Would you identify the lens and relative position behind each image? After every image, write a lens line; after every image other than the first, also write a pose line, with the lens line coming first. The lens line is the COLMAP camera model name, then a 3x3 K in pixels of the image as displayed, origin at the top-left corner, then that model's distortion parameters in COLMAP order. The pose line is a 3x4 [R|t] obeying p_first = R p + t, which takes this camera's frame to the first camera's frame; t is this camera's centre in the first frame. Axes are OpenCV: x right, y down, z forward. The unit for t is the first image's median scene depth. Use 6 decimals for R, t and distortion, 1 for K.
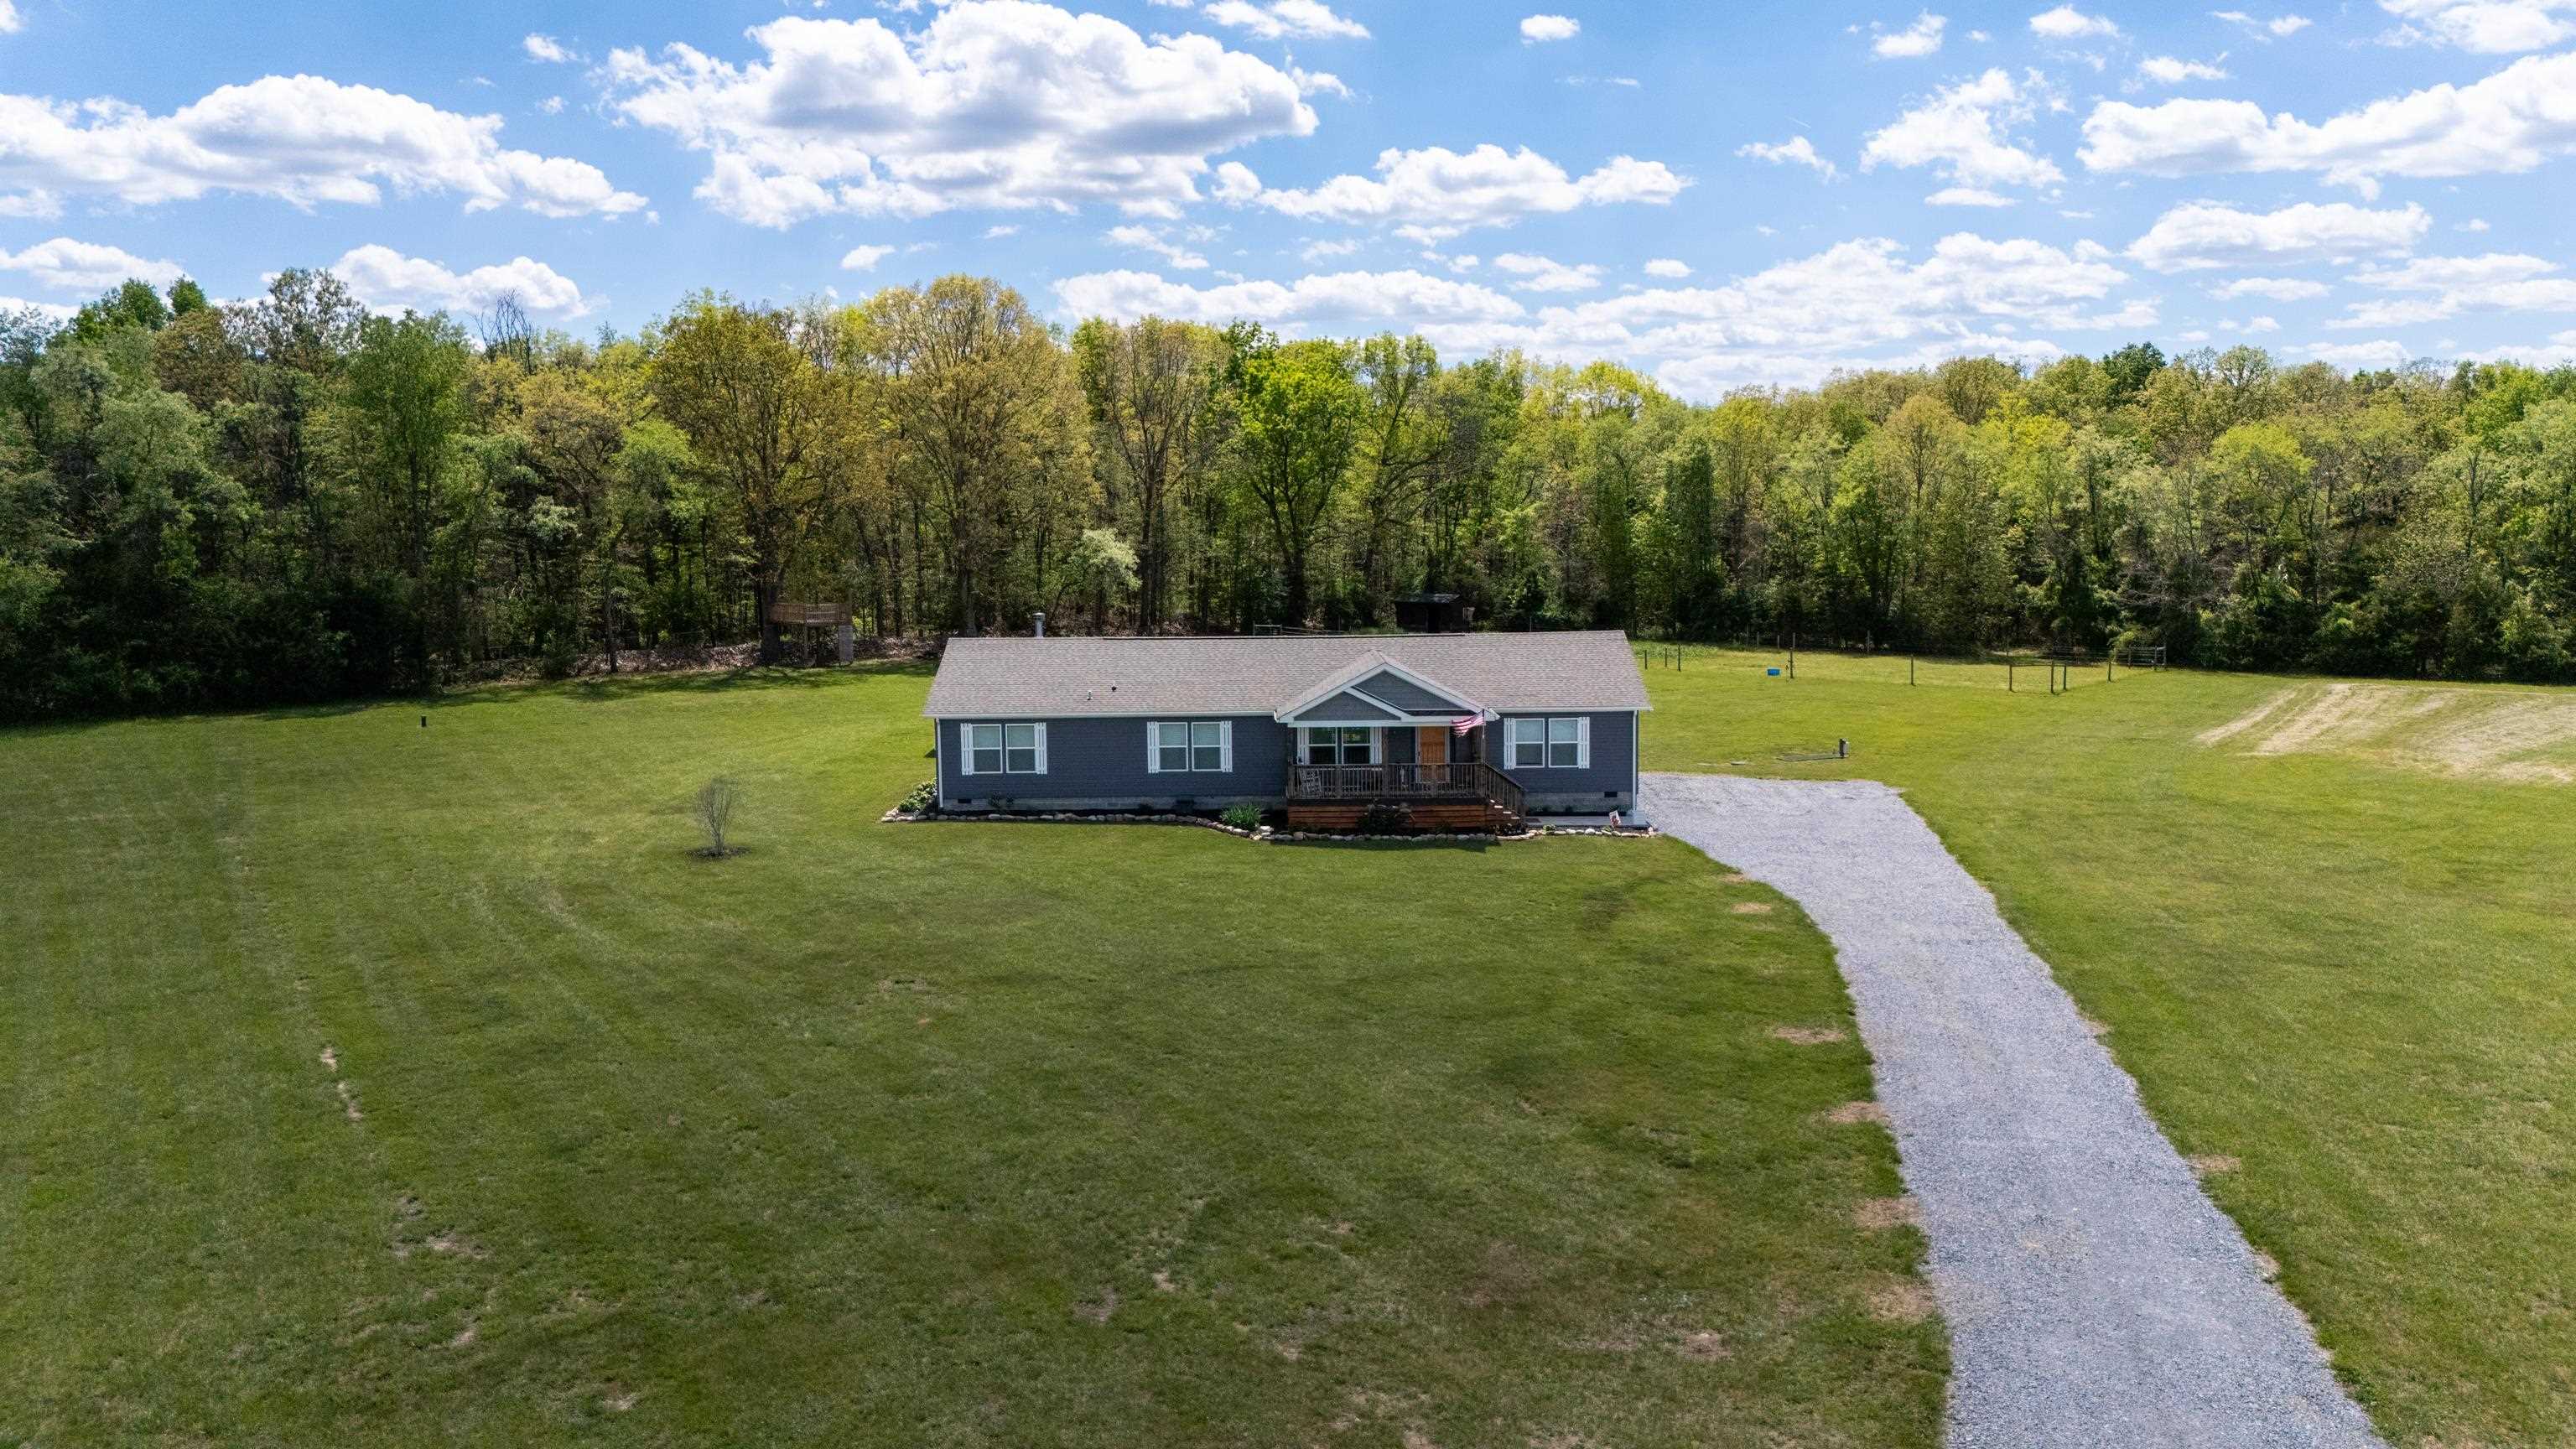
lens RADIAL K [[1890.0, 0, 1287.4], [0, 1890.0, 751.1], [0, 0, 1]] dist [0.070018, -0.069495]
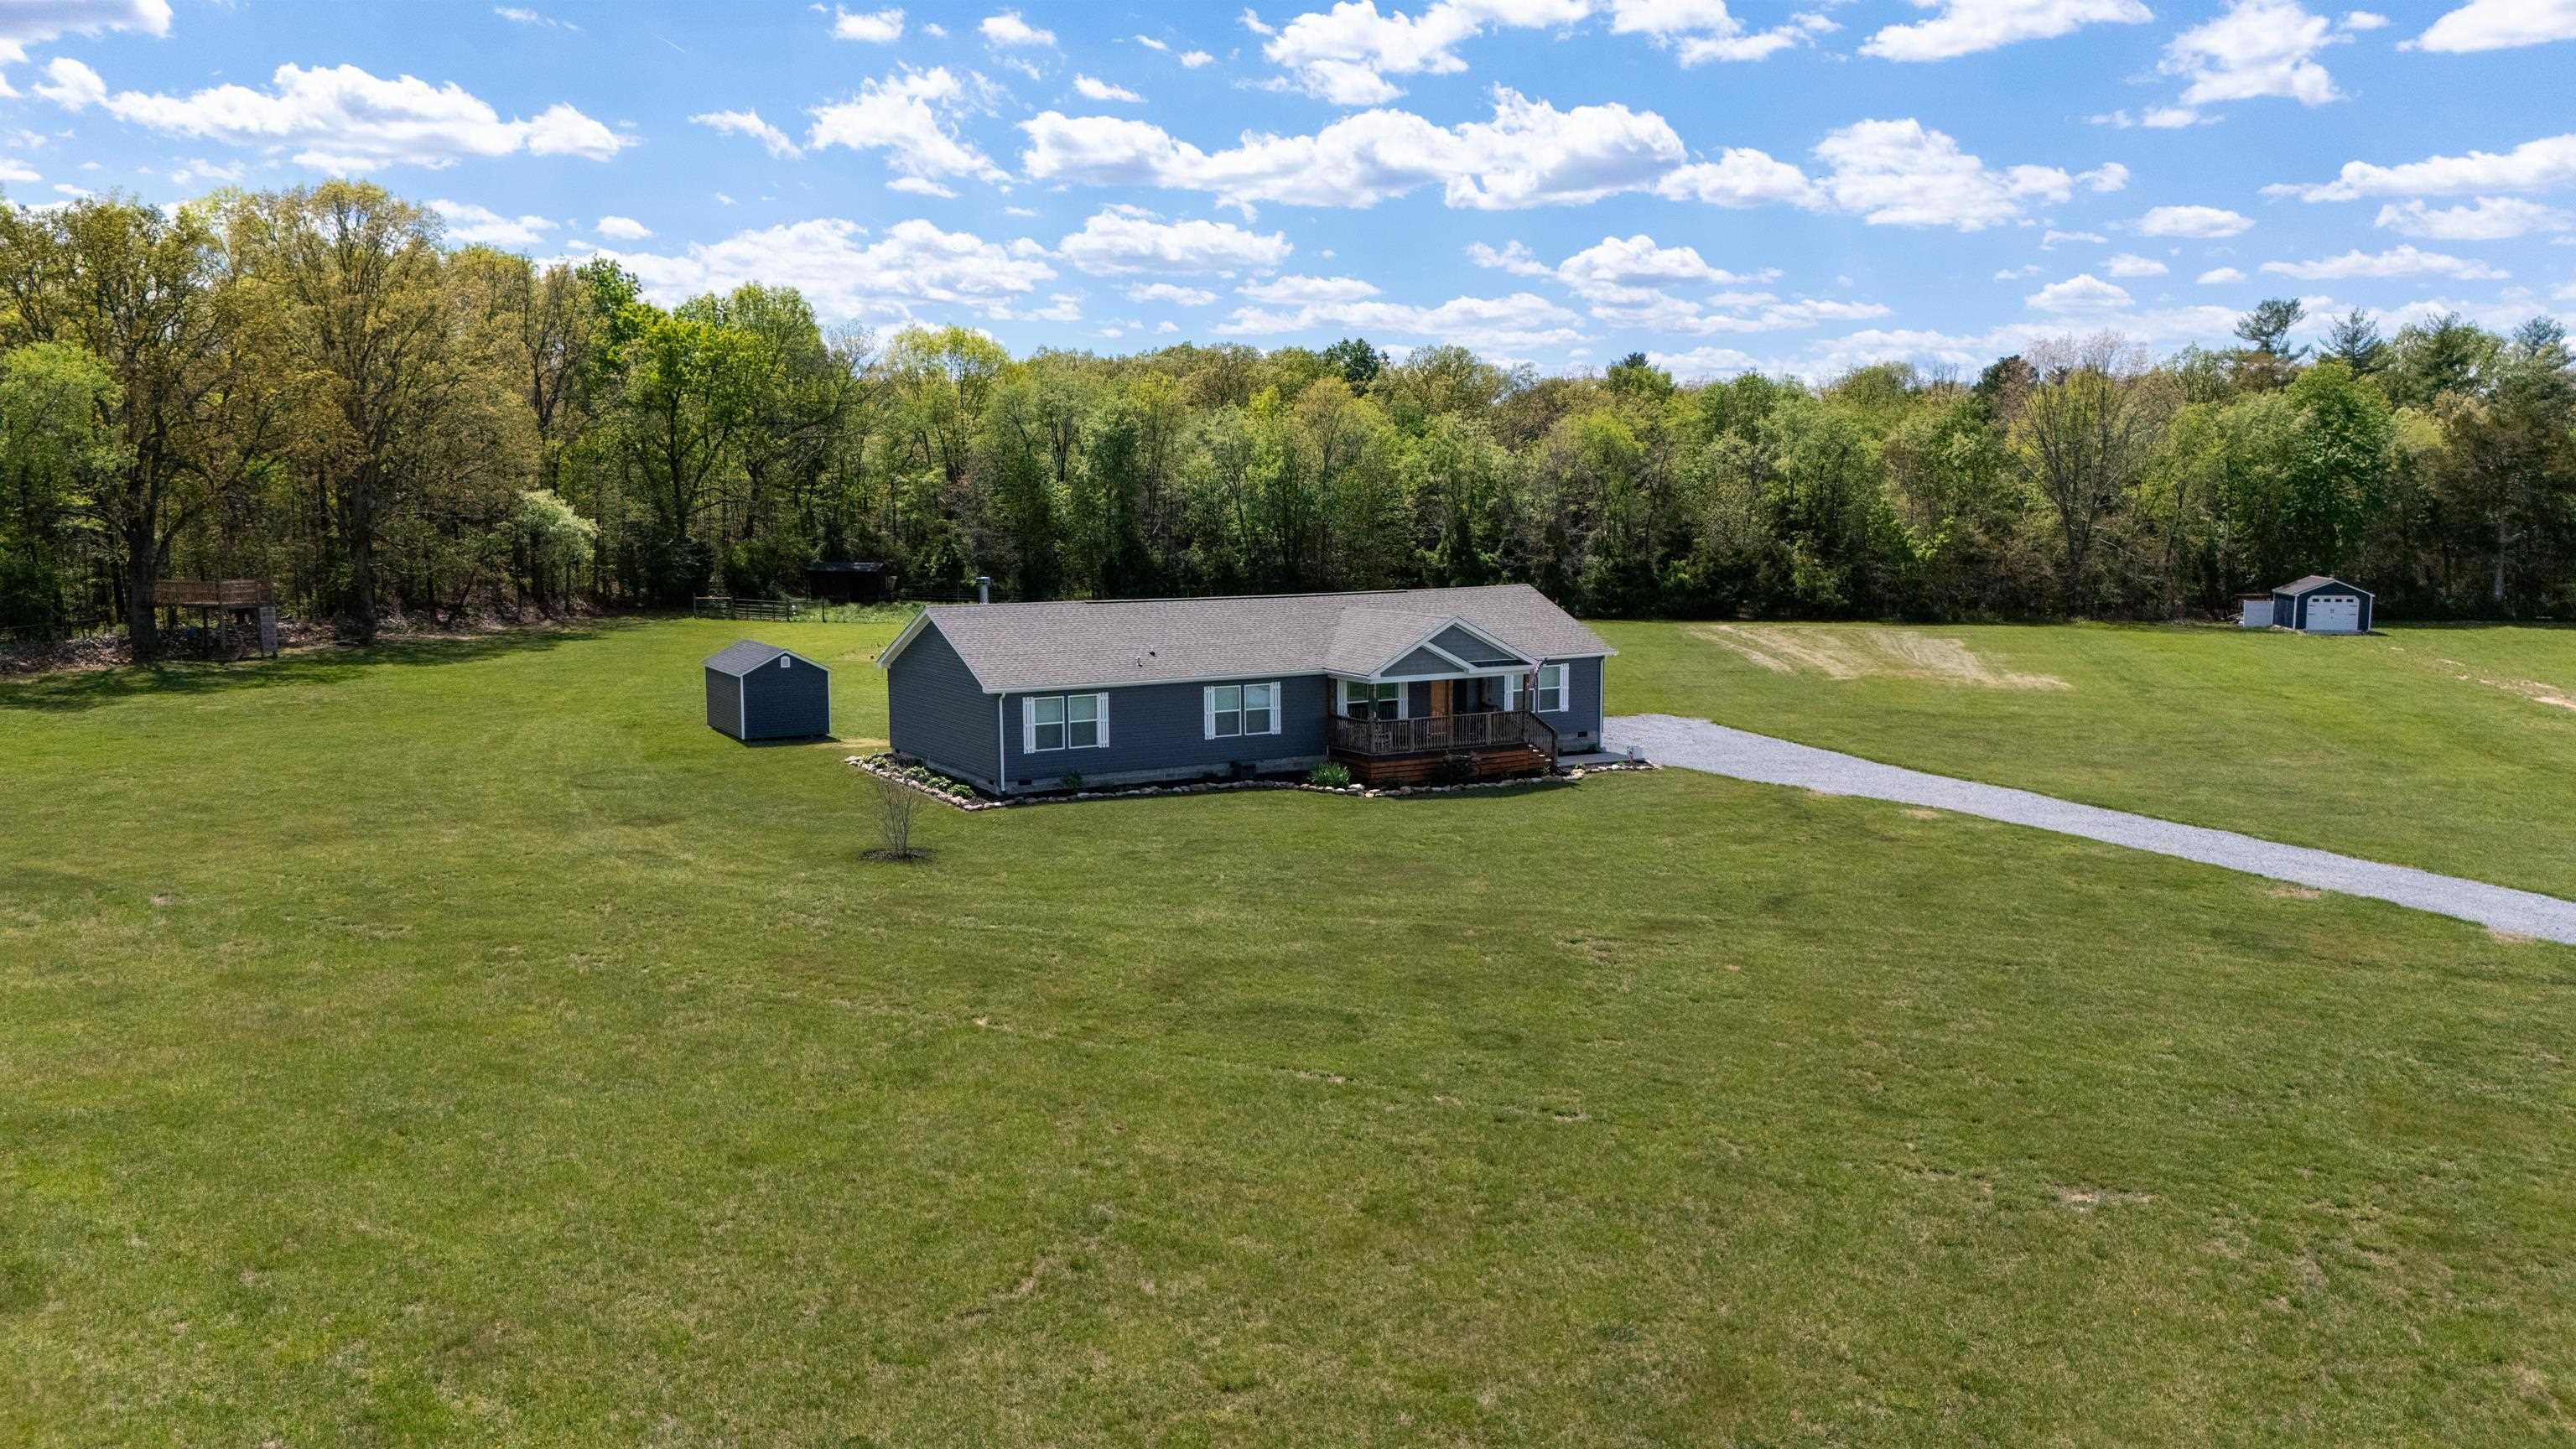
lens RADIAL K [[1890.0, 0, 1287.4], [0, 1890.0, 751.1], [0, 0, 1]] dist [0.070018, -0.069495]
pose [[0.862271, -0.061763, 0.502667, -0.296202], [0.055232, 0.998084, 0.027891, -0.004039], [-0.503427, 0.003713, 0.864030, 0.085632]]
